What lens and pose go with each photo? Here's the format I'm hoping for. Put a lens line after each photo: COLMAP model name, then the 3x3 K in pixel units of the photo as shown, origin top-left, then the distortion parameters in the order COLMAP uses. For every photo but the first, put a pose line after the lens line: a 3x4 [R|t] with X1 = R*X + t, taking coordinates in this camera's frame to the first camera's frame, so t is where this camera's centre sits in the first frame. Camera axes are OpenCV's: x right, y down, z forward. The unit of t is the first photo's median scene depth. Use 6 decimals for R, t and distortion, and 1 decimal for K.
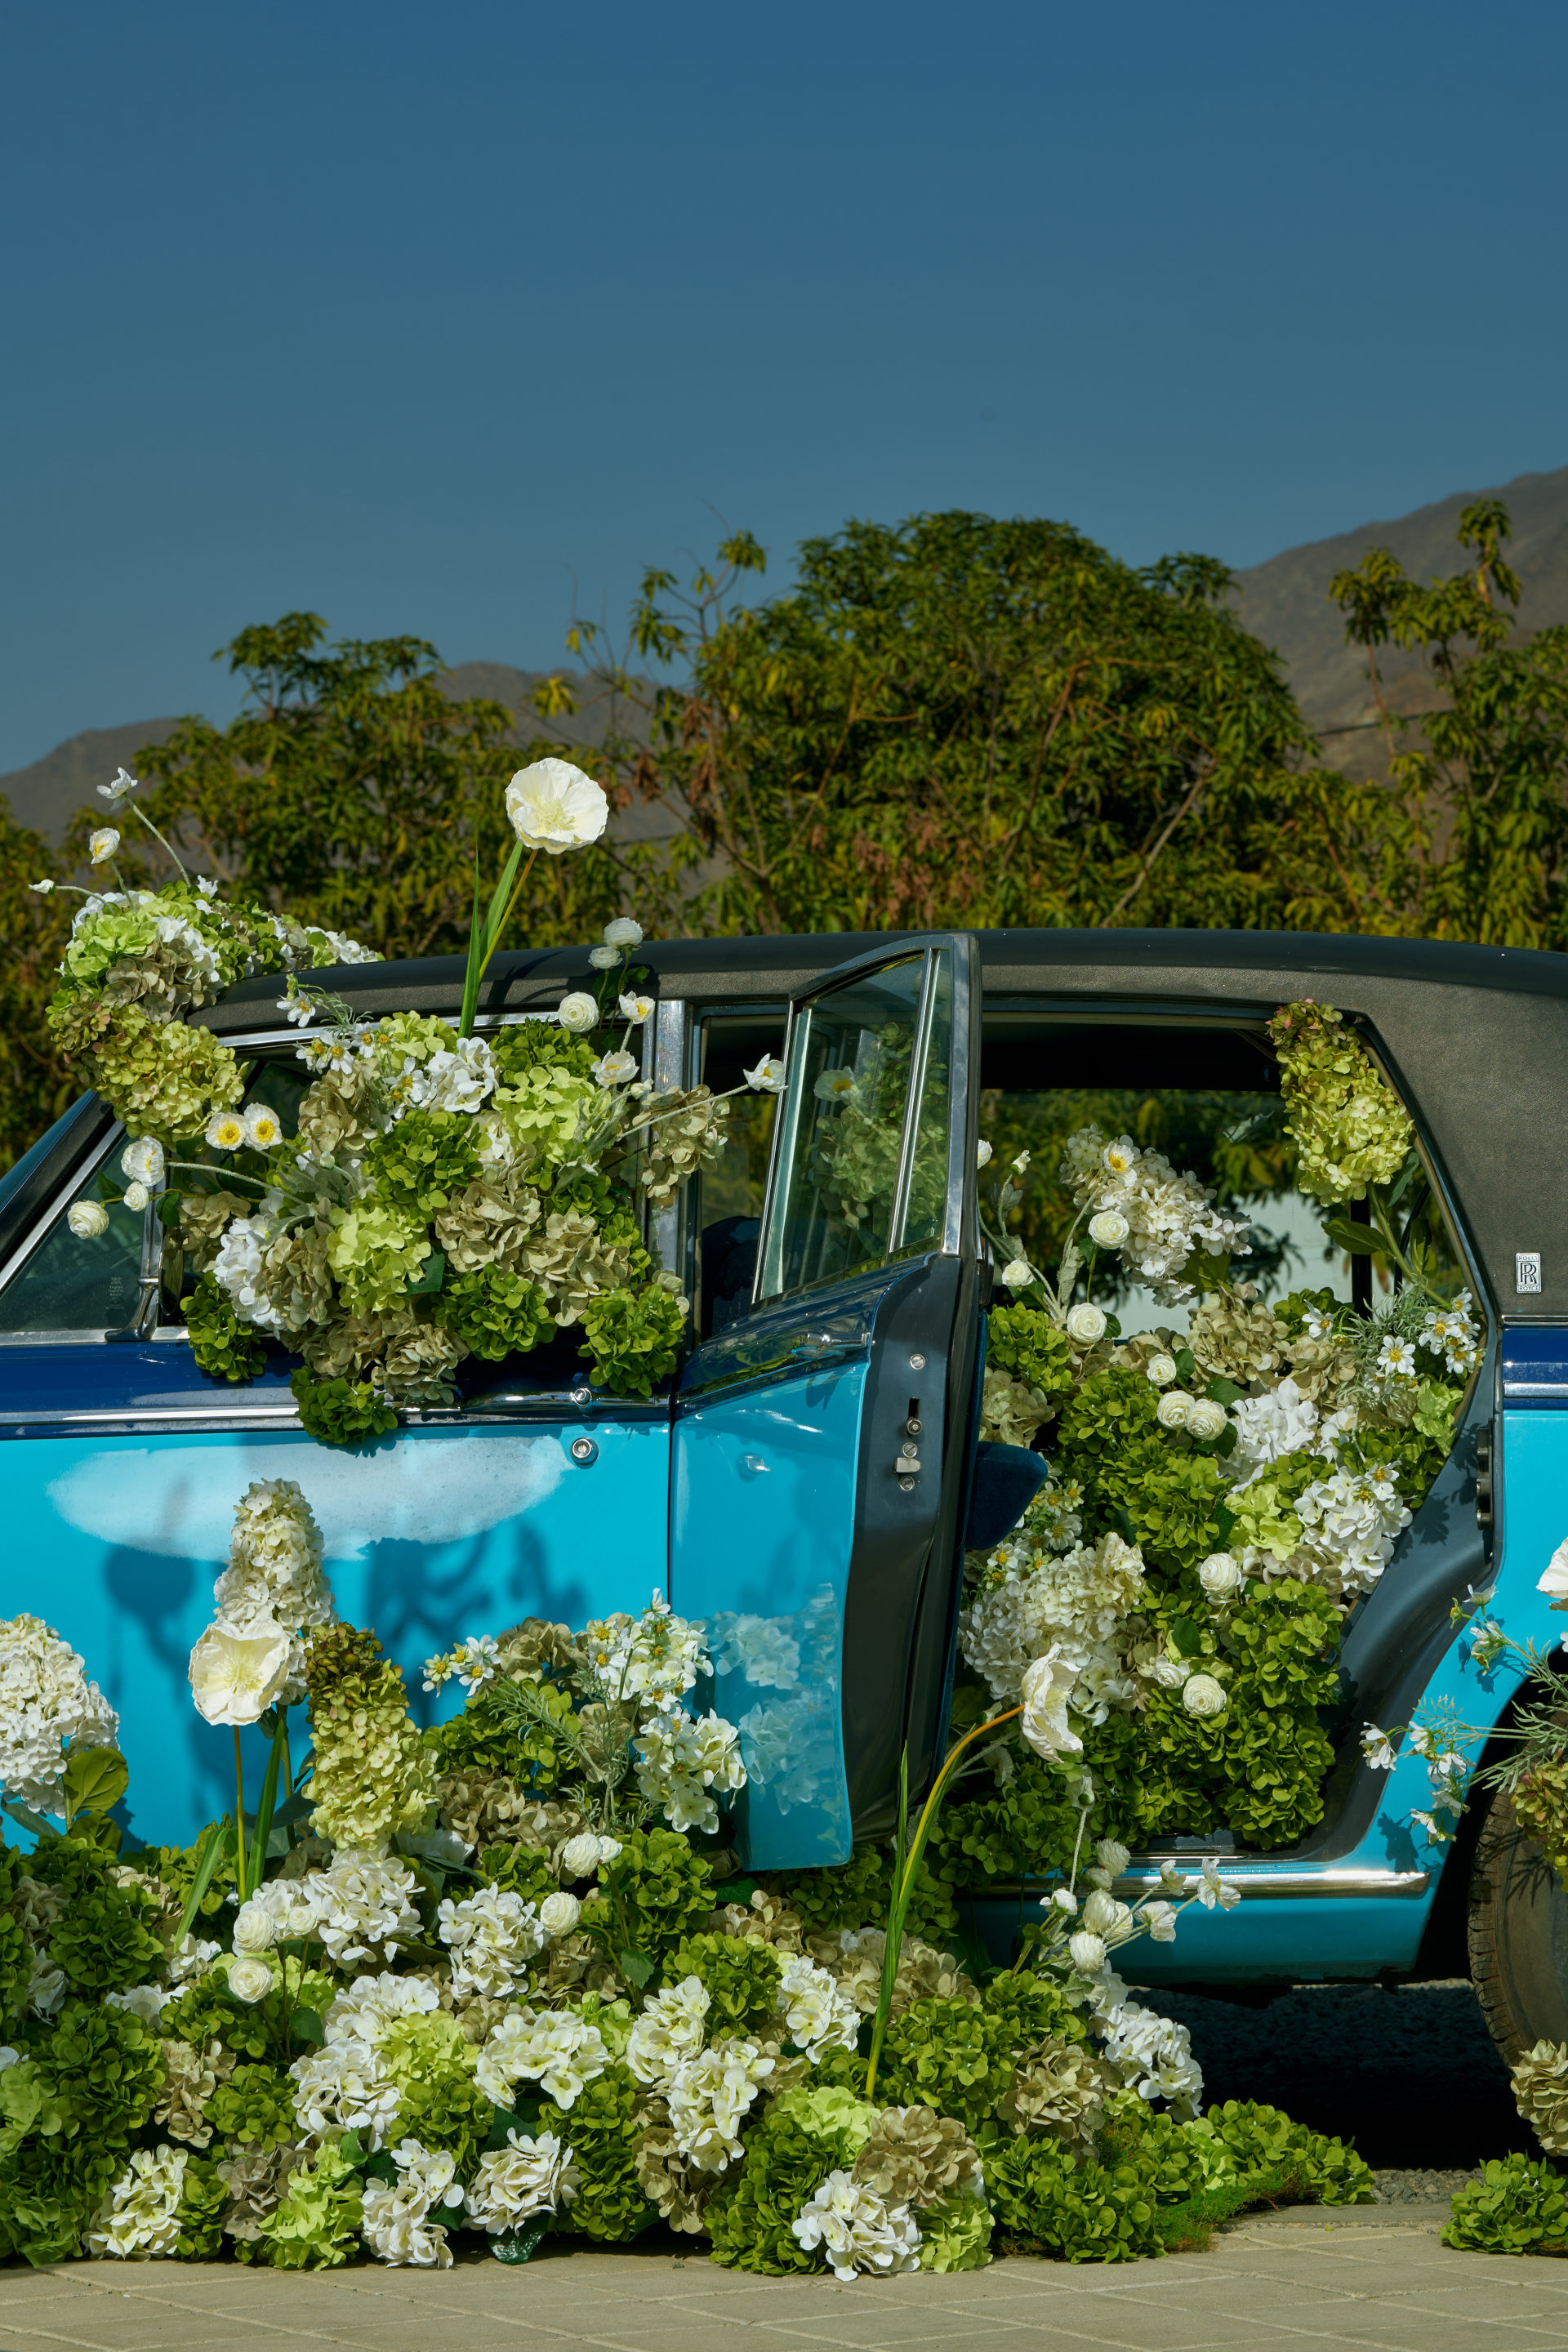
lens RADIAL K [[6786.2, 0, 784.2], [0, 6786.2, 1128.5], [0, 0, 1]] dist [0.327374, -0.534380]
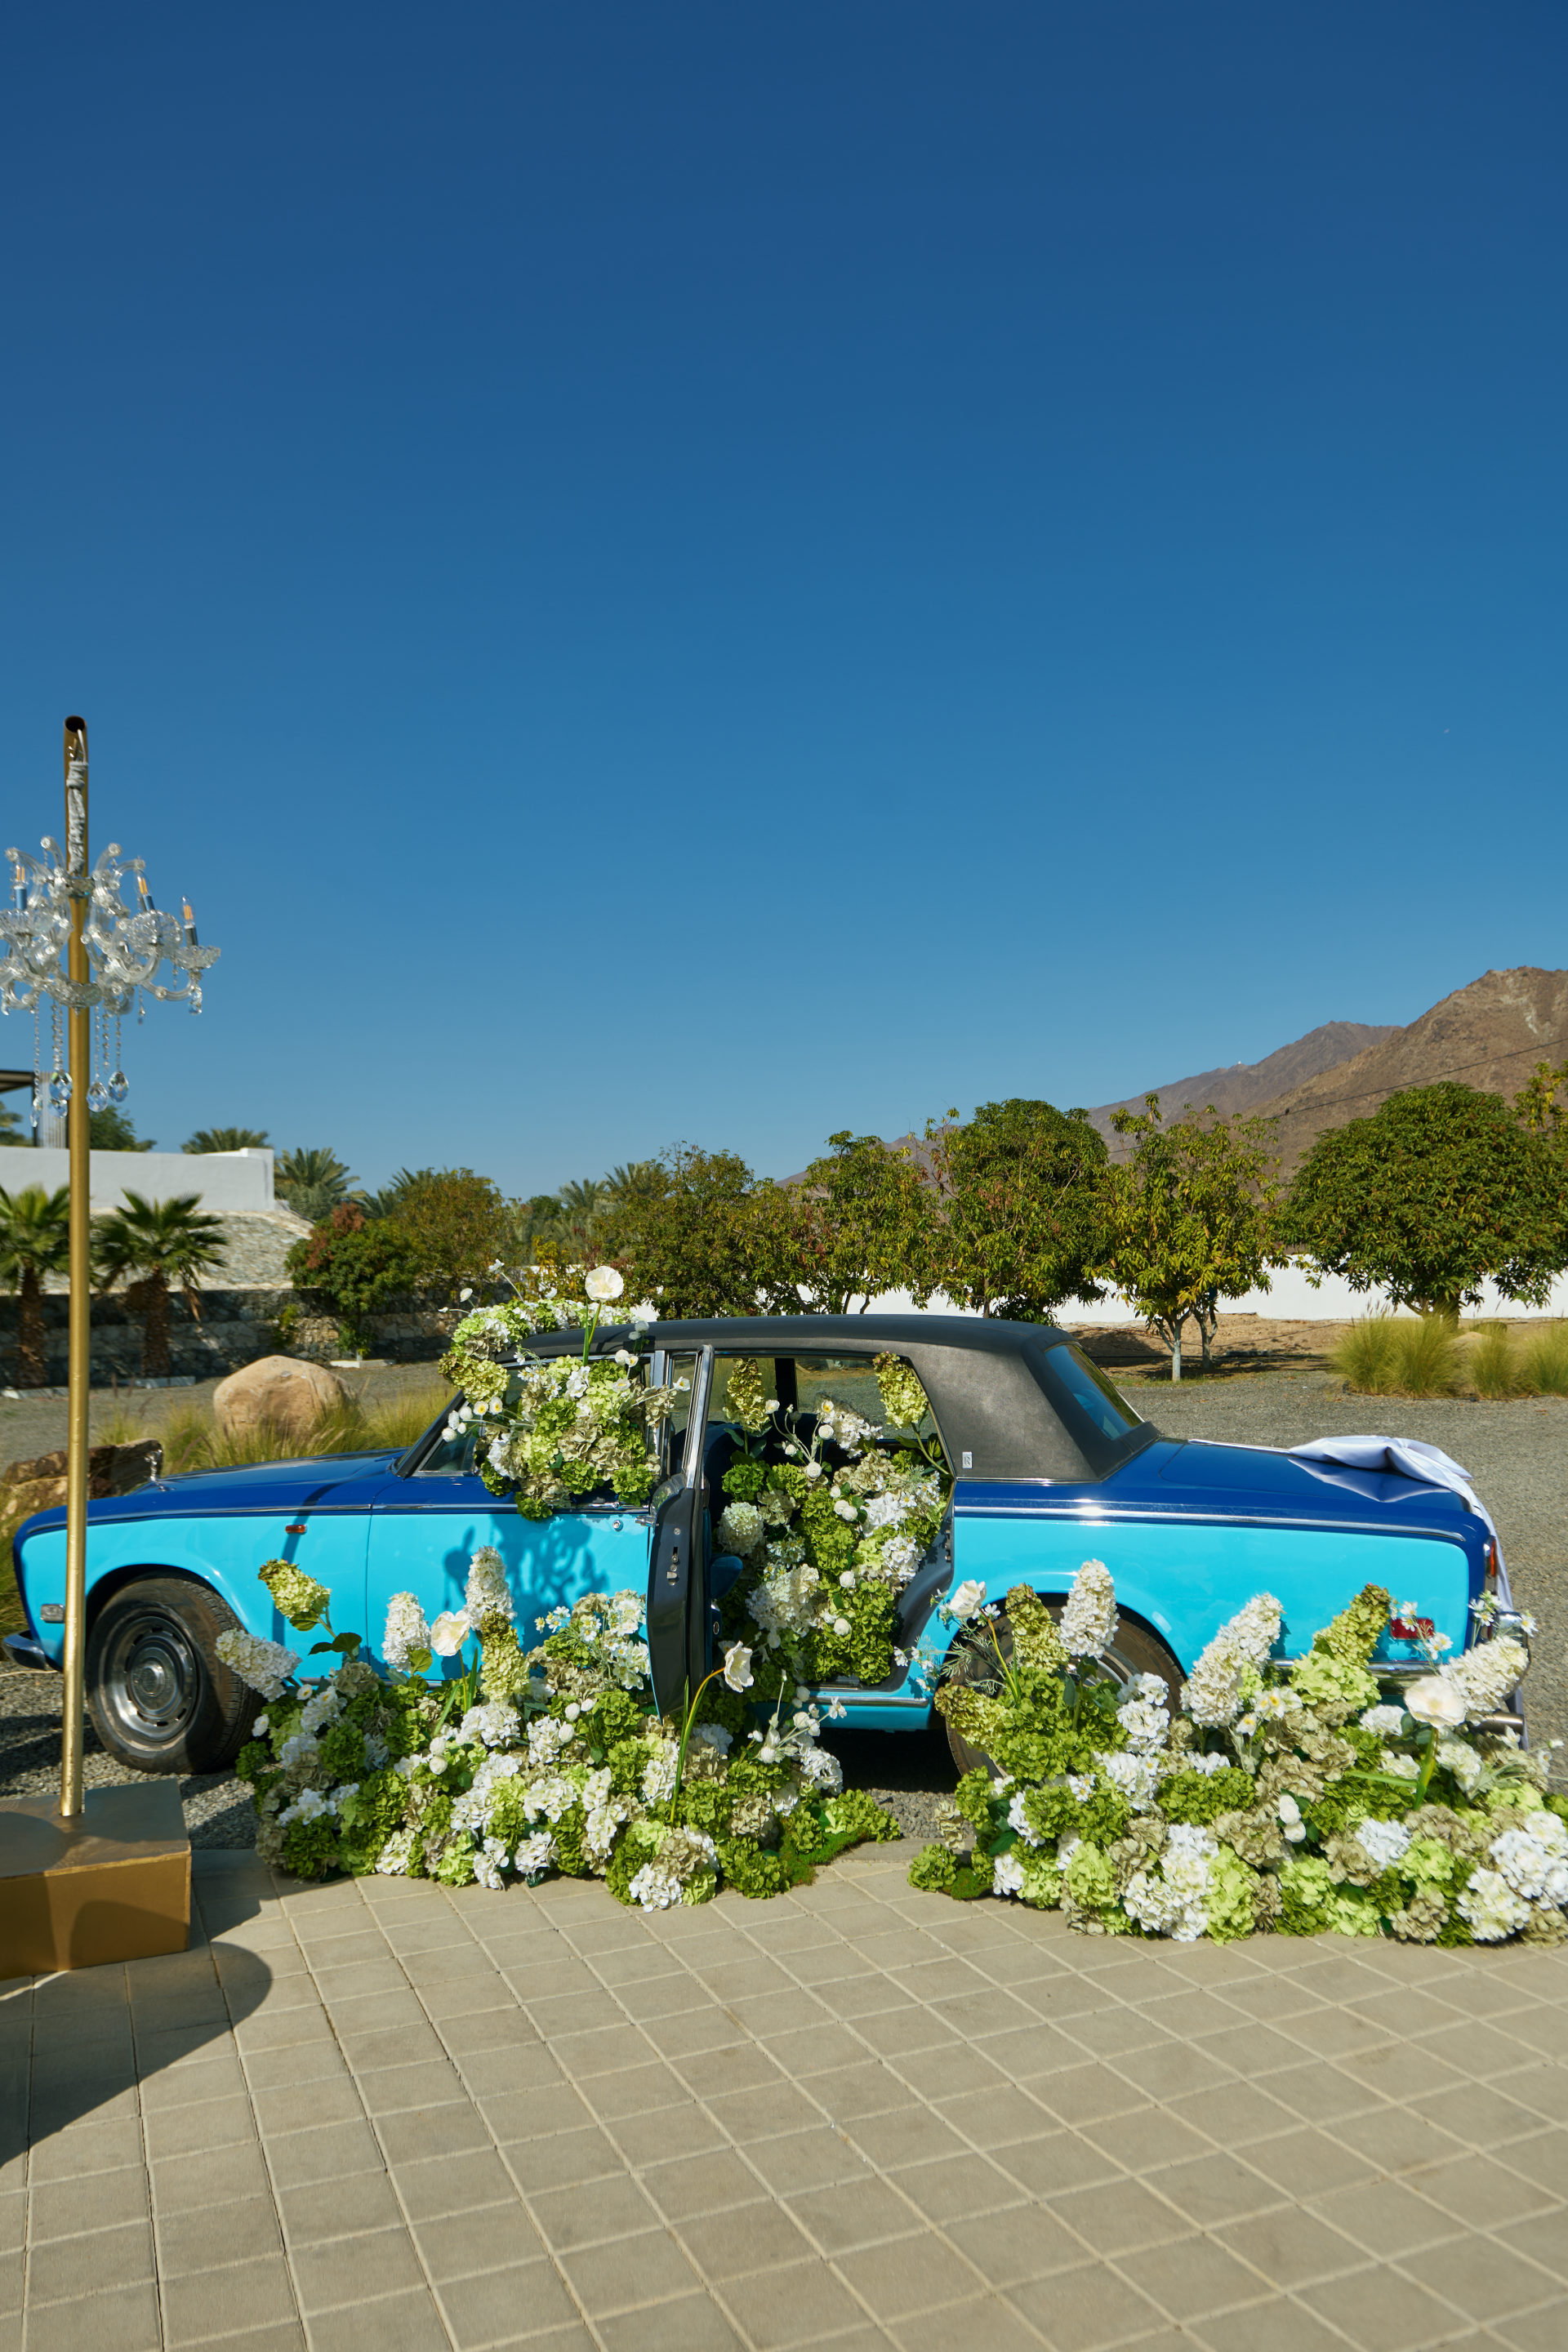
lens RADIAL K [[1661.5, 0, 759.7], [0, 1661.5, 1166.5], [0, 0, 1]] dist [-0.002897, 0.000119]
pose [[0.988513, -0.027309, -0.148648, 0.129390], [0.020268, 0.998609, -0.048680, -0.061926], [0.149771, 0.045108, 0.987691, 0.360514]]
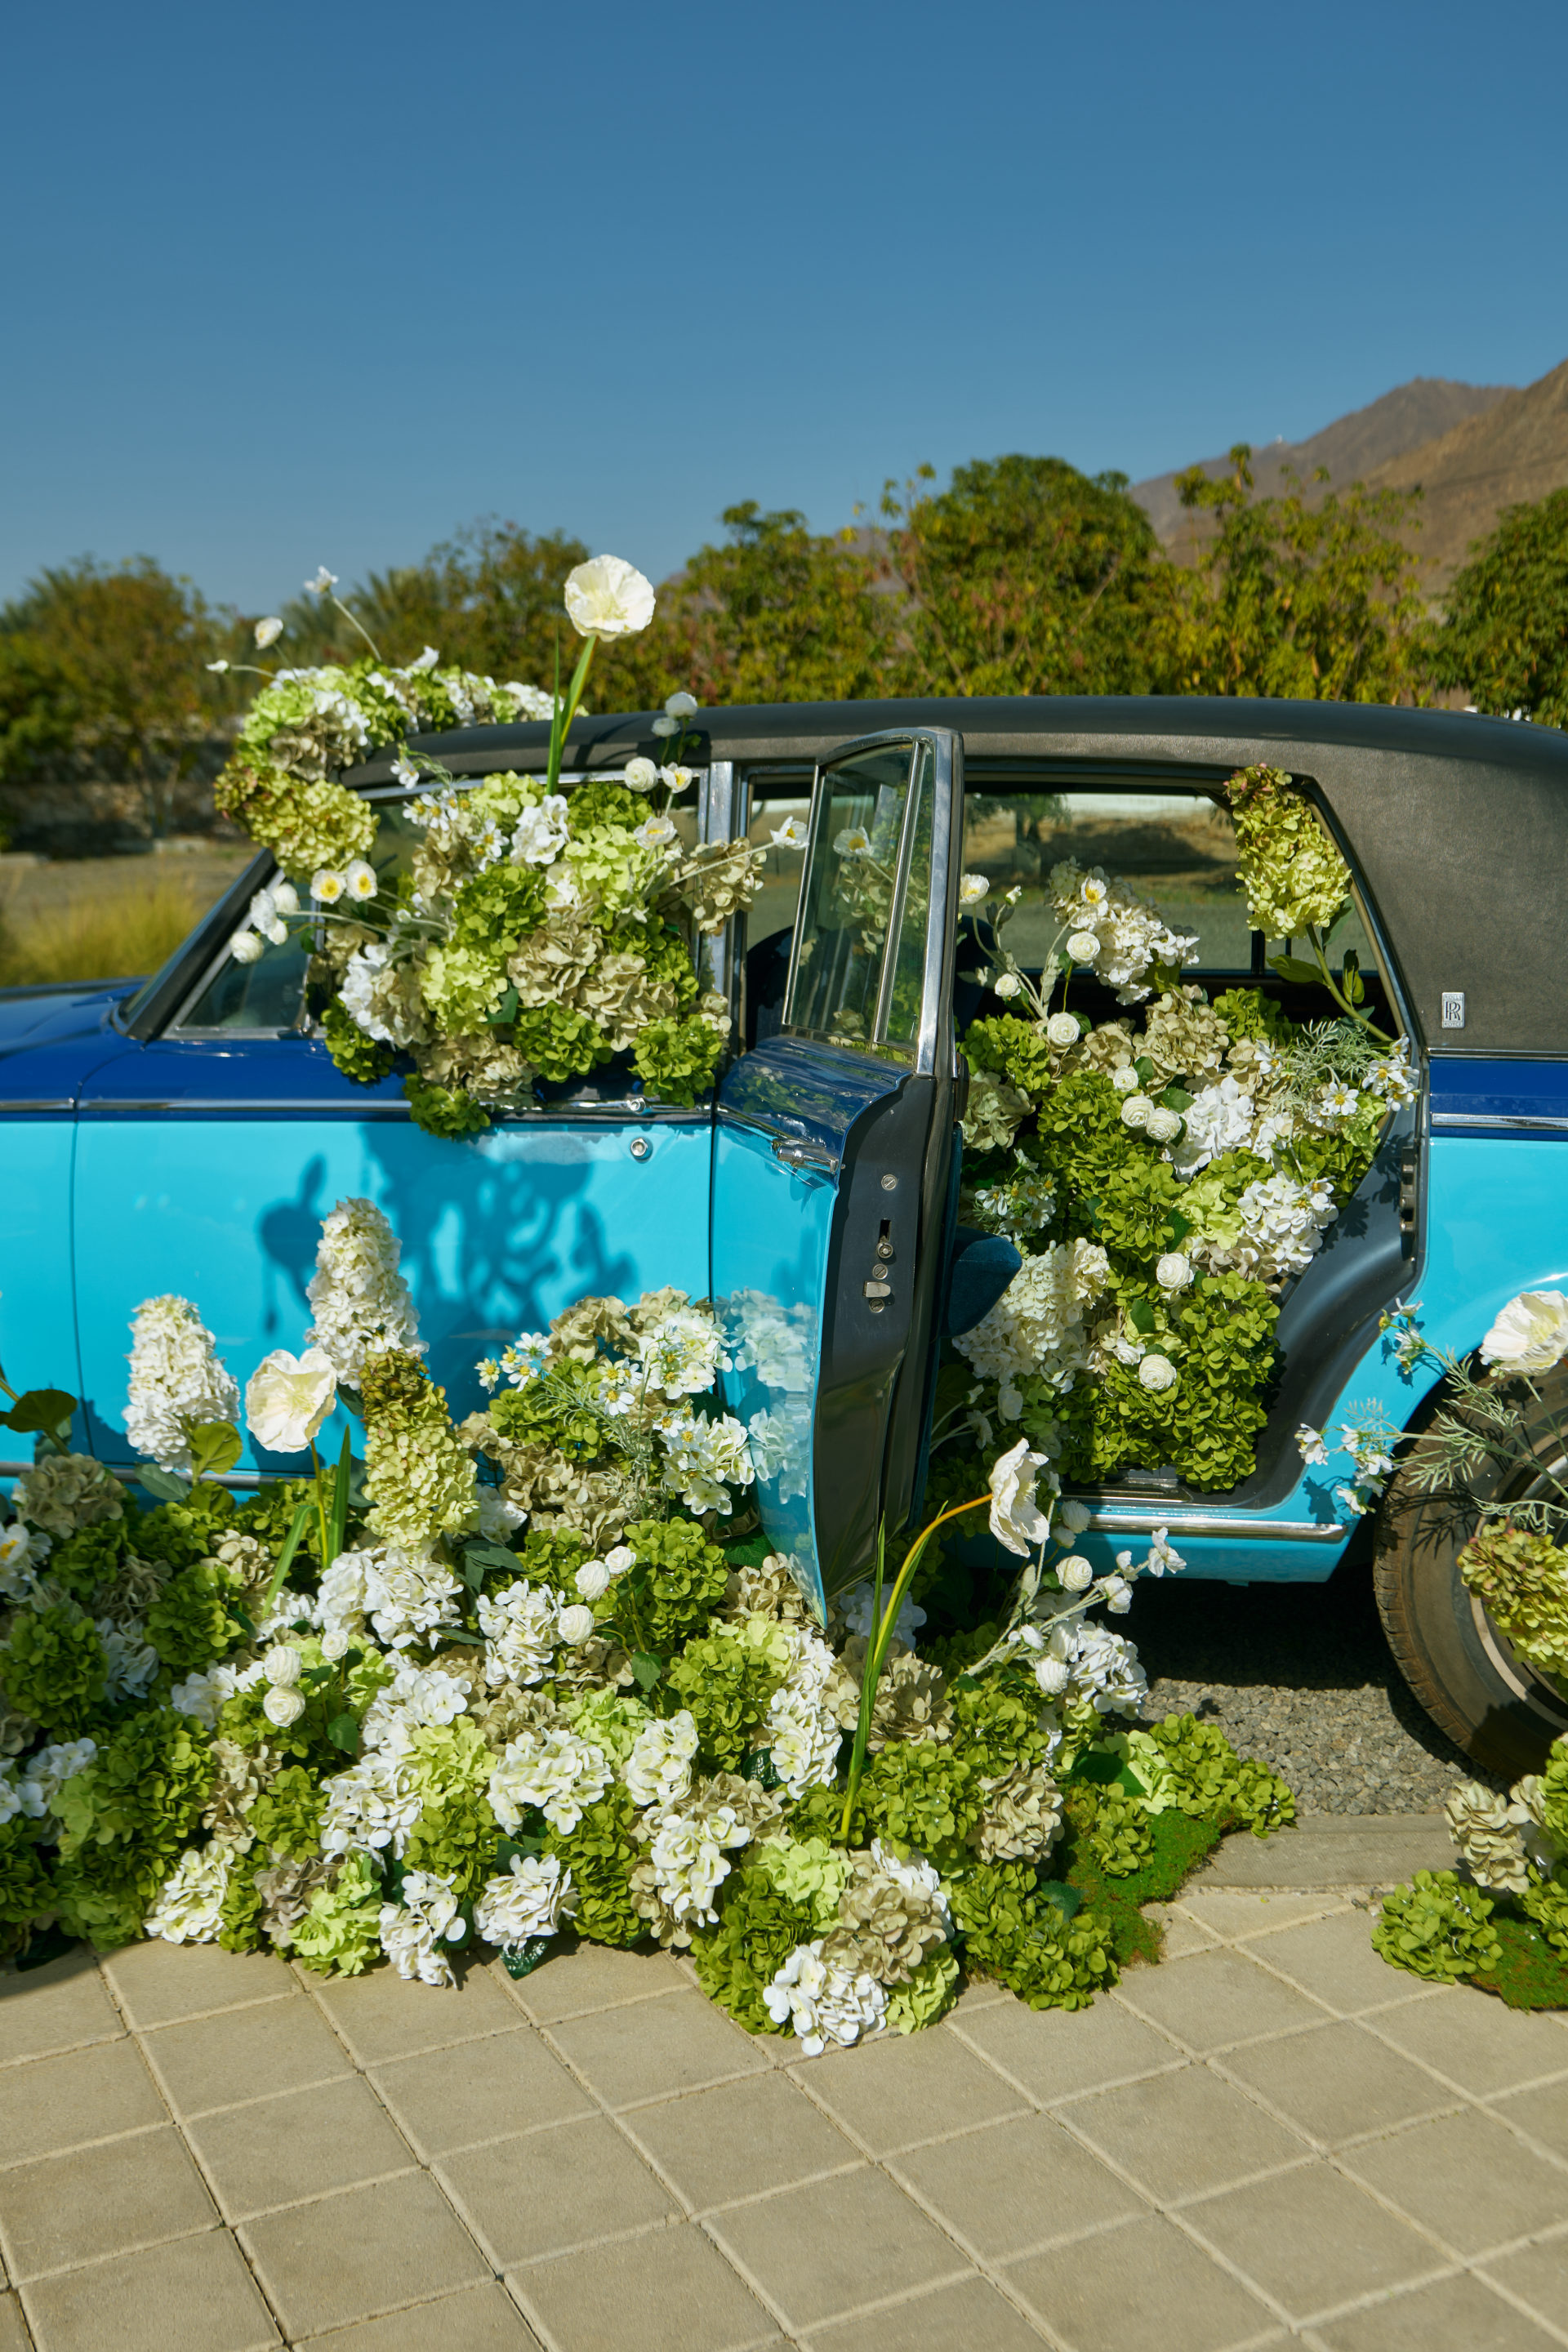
lens RADIAL K [[2404.8, 0, 745.1], [0, 2404.8, 1174.3], [0, 0, 1]] dist [0.013848, 0.014794]
pose [[0.996361, 0.010461, -0.084592, 0.025535], [0.006129, 0.981076, 0.193524, -0.031038], [0.085015, -0.193338, 0.977442, 0.593837]]
